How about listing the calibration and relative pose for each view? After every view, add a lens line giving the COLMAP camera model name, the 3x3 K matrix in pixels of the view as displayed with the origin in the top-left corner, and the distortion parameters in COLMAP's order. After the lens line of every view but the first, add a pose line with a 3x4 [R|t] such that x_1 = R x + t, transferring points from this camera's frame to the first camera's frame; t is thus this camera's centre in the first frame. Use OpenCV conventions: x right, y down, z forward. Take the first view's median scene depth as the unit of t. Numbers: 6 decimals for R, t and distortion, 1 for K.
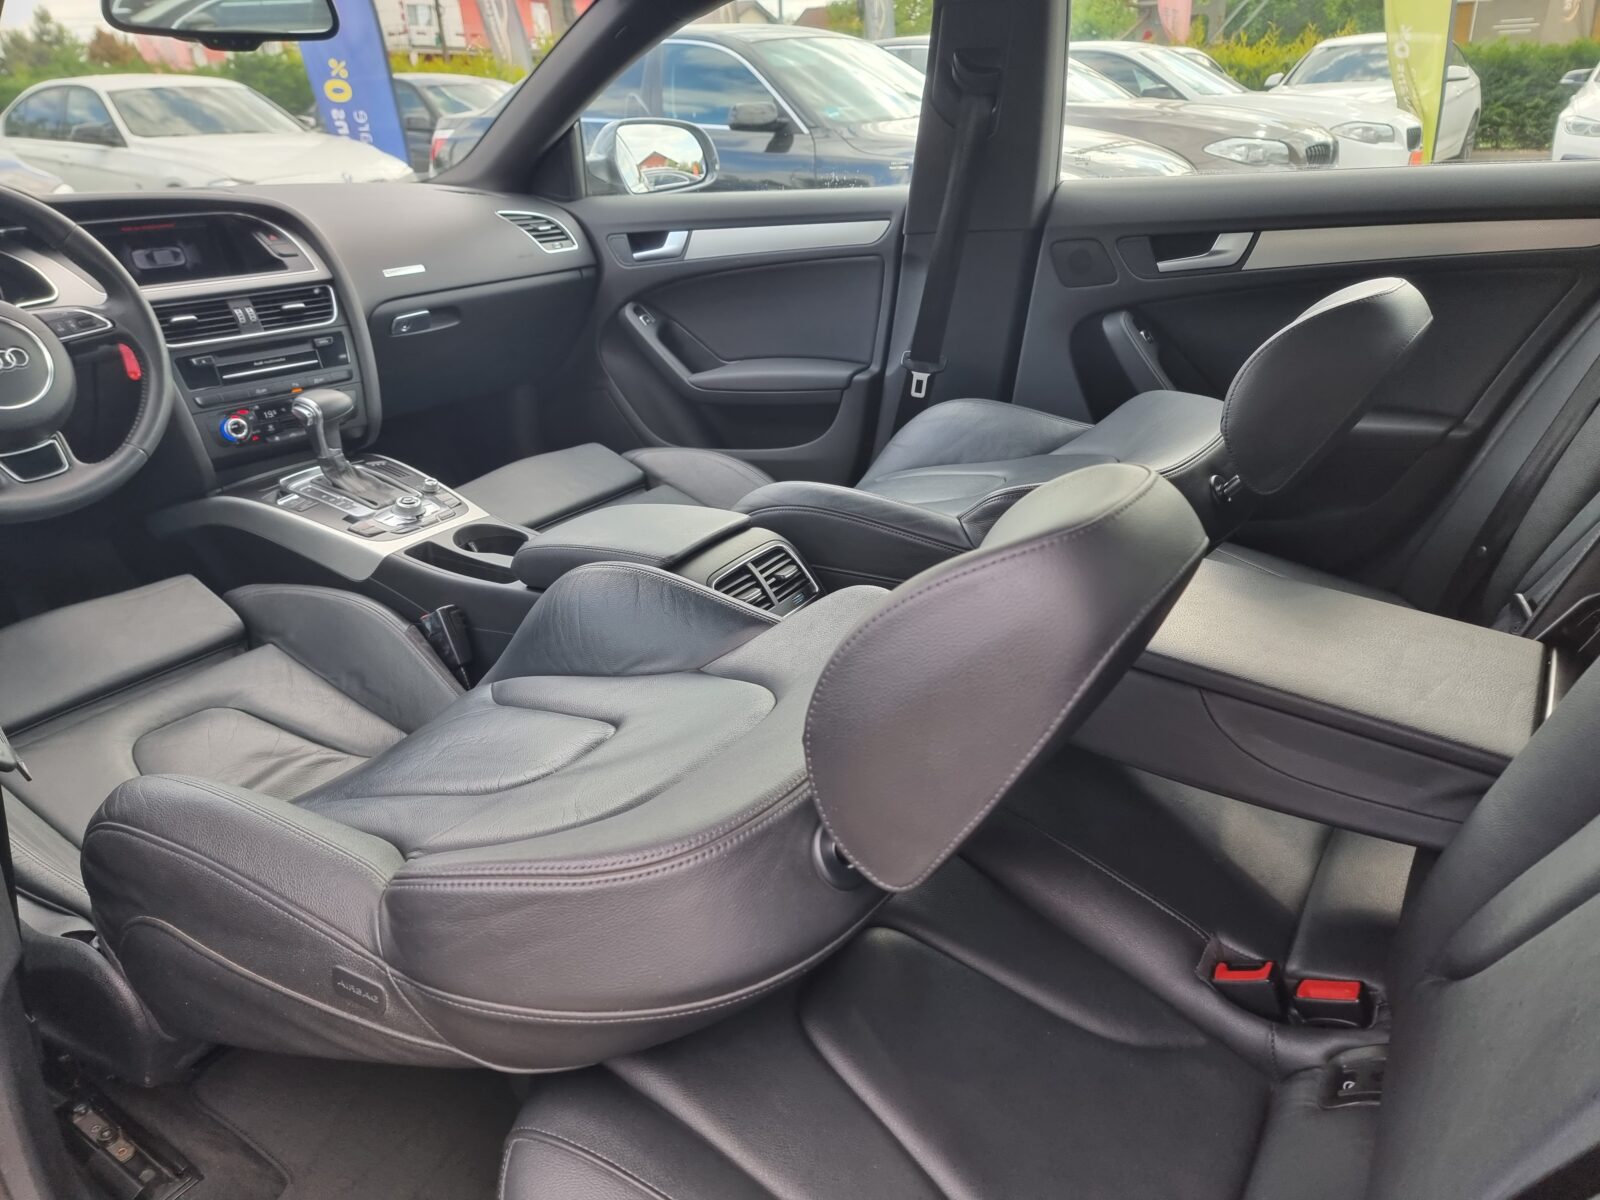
lens RADIAL K [[1122.5, 0, 819.9], [0, 1122.5, 599.9], [0, 0, 1]] dist [0.061517, -0.059656]
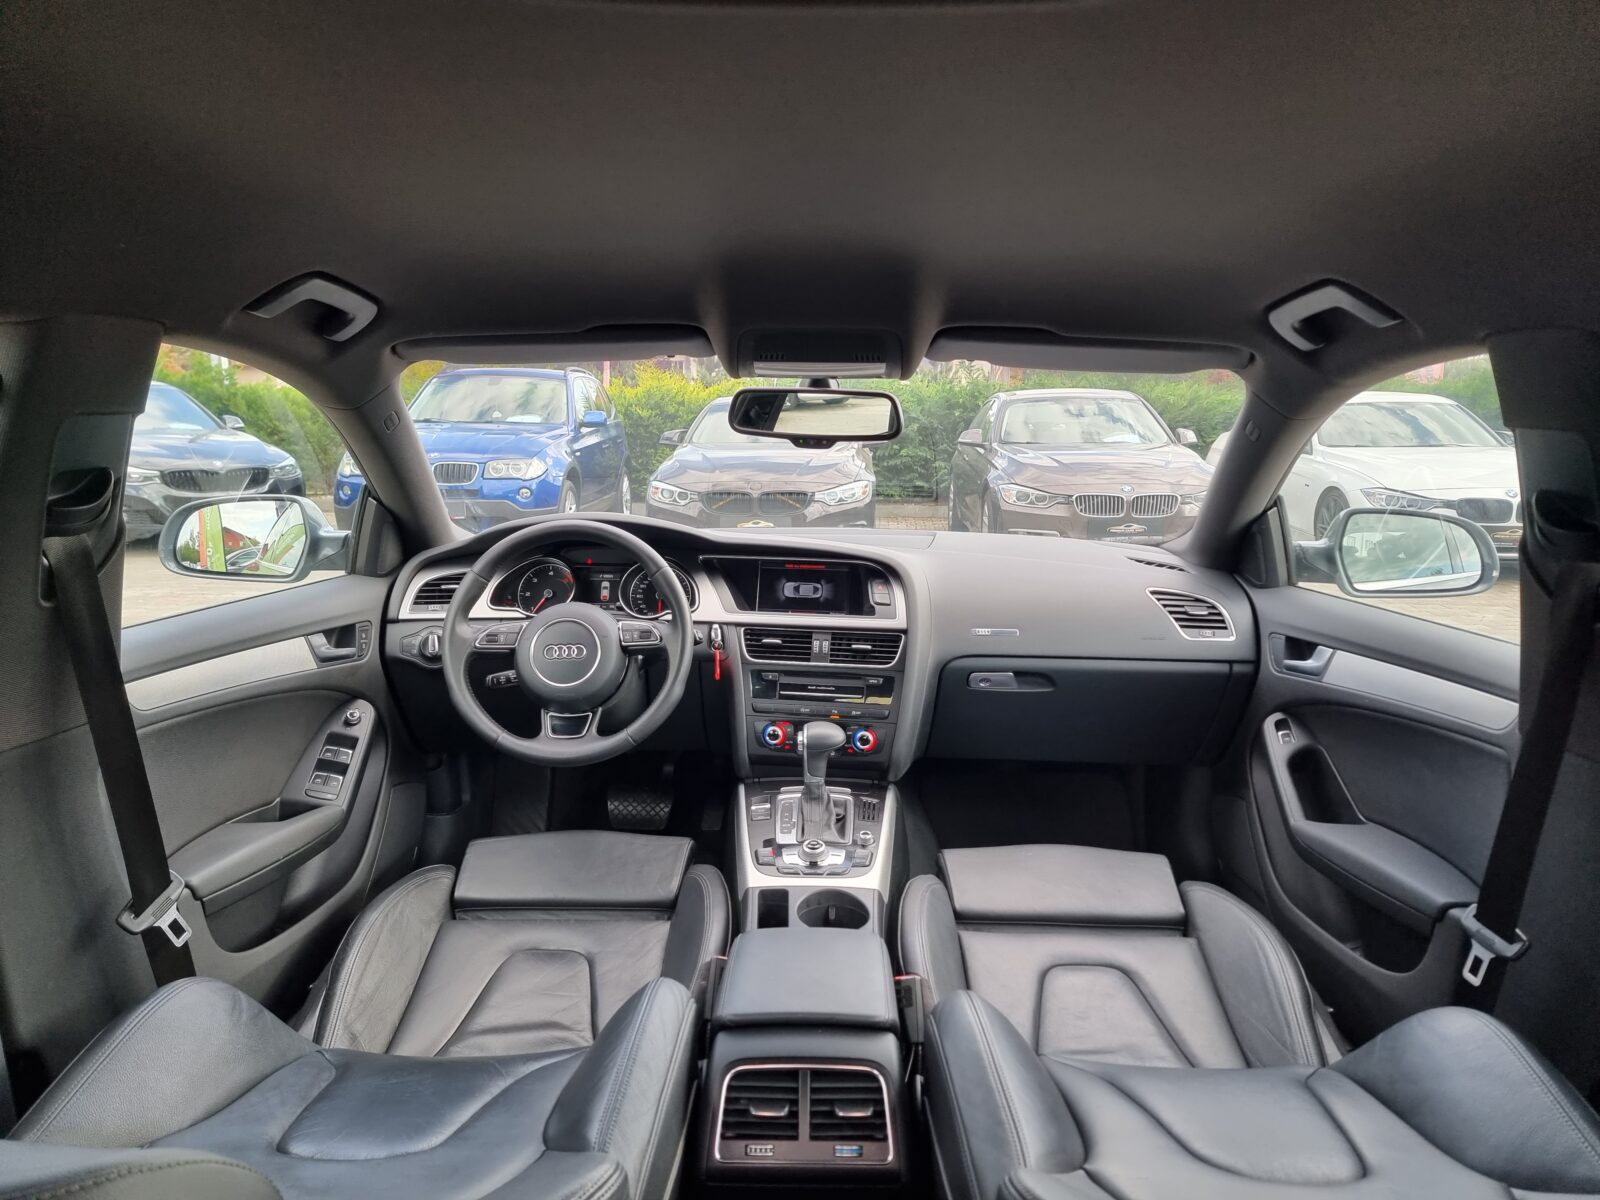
lens RADIAL K [[1101.6, 0, 805.6], [0, 1101.6, 602.6], [0, 0, 1]] dist [0.085480, -0.074540]
pose [[0.519465, 0.173065, -0.836783, 0.379865], [-0.363925, 0.930829, -0.033404, -0.220837], [0.773121, 0.321878, 0.546516, 0.313293]]
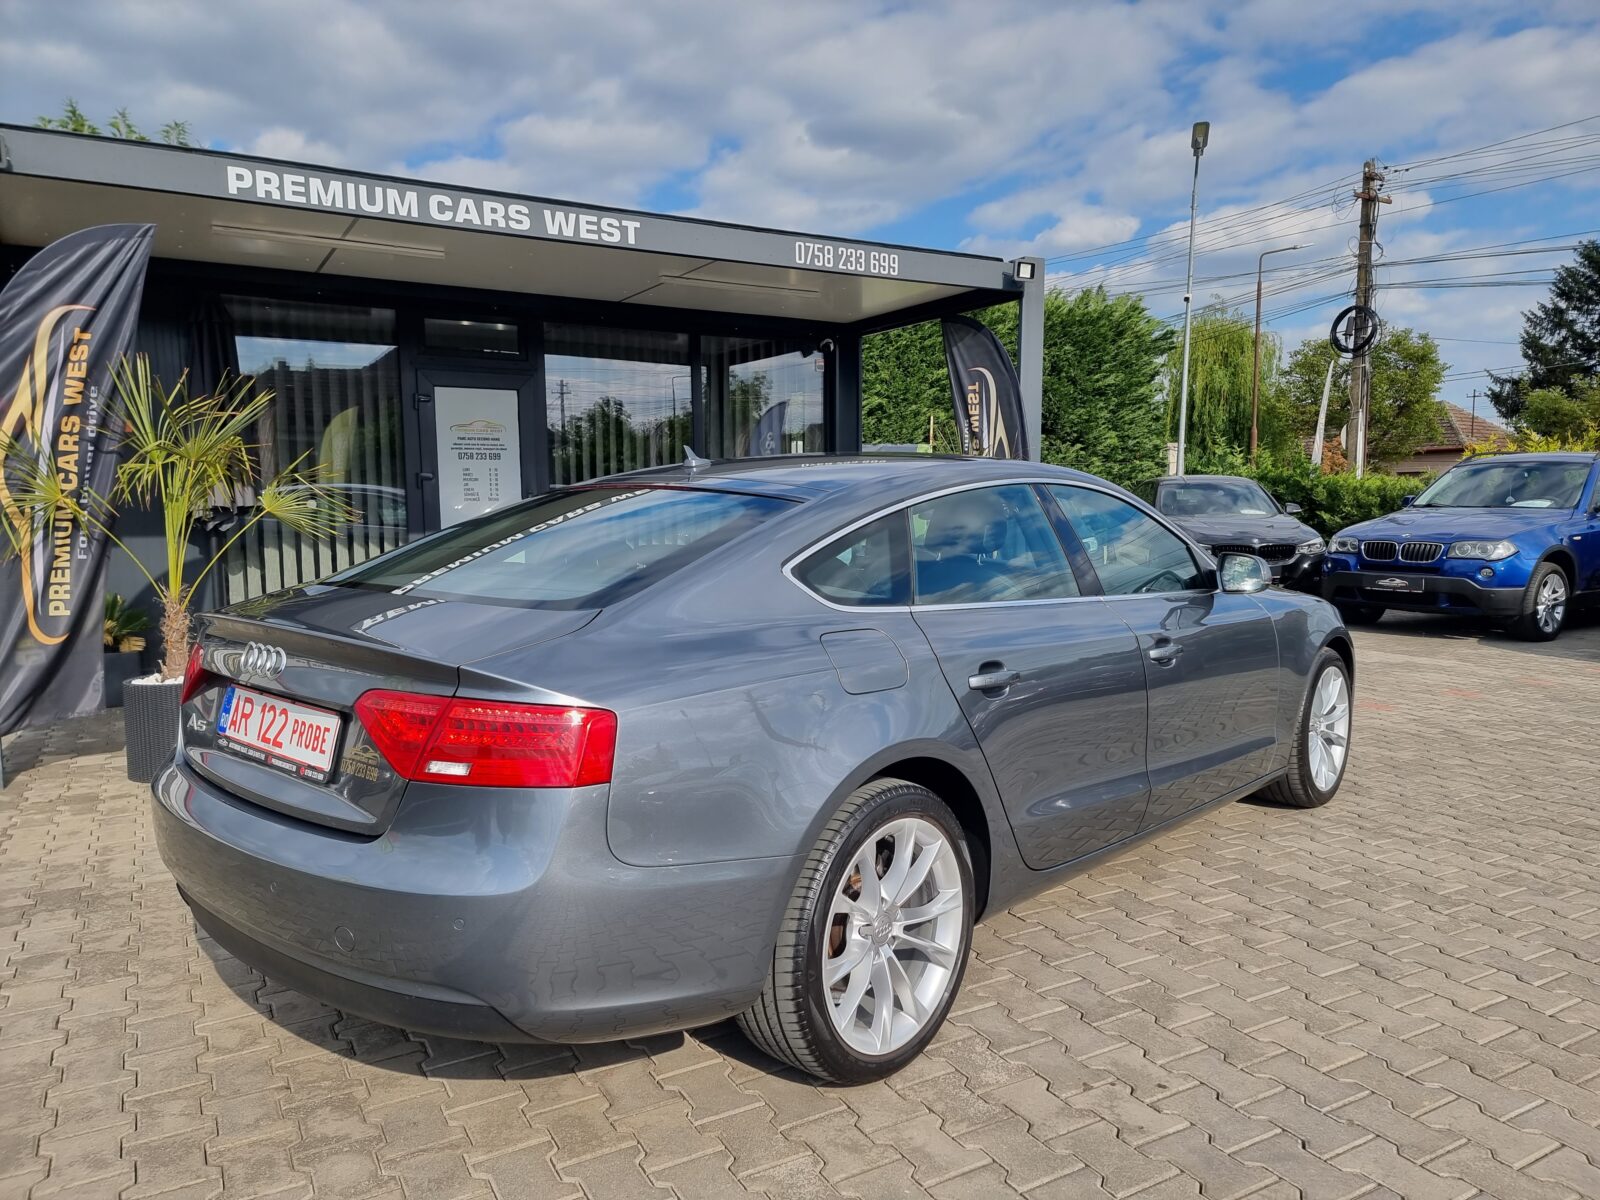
lens RADIAL K [[1101.9, 0, 795.1], [0, 1101.9, 616.5], [0, 0, 1]] dist [0.079920, -0.076049]
pose [[-0.432144, 0.126869, -0.892836, 1.715442], [-0.349176, 0.889288, 0.295371, -0.623646], [0.831461, 0.439399, -0.340000, 1.054275]]
